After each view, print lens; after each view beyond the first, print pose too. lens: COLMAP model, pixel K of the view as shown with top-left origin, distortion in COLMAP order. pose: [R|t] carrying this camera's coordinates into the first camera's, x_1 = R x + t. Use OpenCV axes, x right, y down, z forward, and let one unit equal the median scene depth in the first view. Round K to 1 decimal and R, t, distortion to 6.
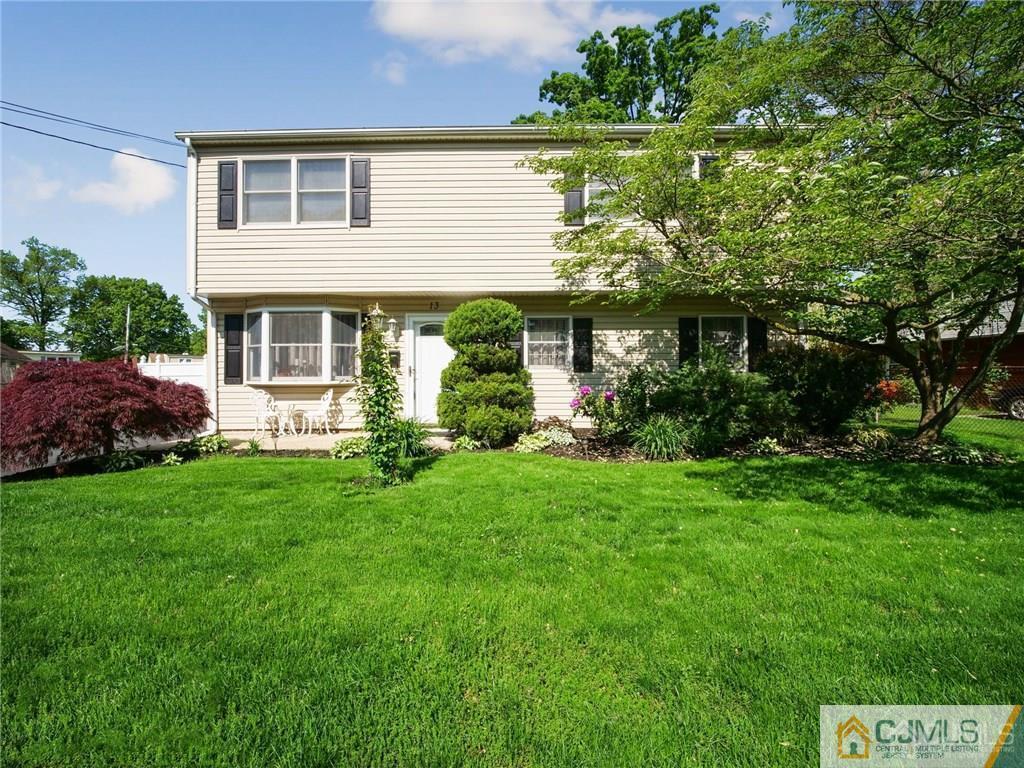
lens RADIAL K [[485.1, 0, 509.3], [0, 485.1, 372.3], [0, 0, 1]] dist [-0.014597, -0.001035]
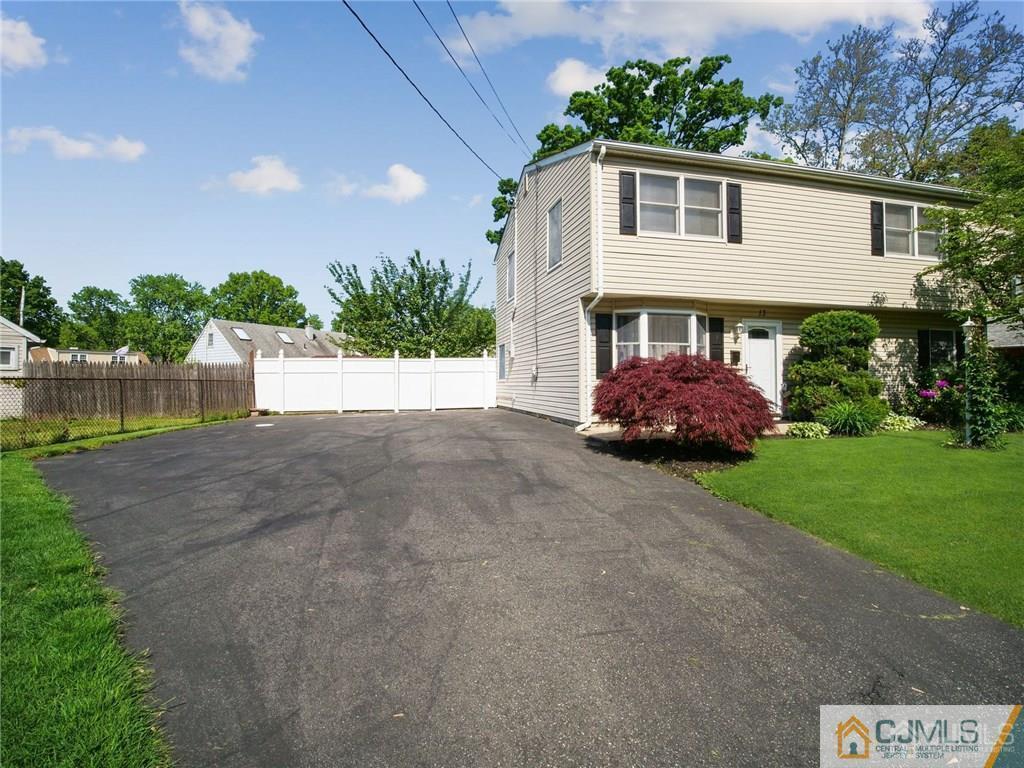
lens RADIAL K [[485.1, 0, 509.3], [0, 485.1, 372.3], [0, 0, 1]] dist [-0.014597, -0.001035]
pose [[0.969846, 0.009614, 0.243529, -1.060461], [-0.008769, 0.999951, -0.004554, 0.016007], [-0.243561, 0.002281, 0.969883, 0.017721]]
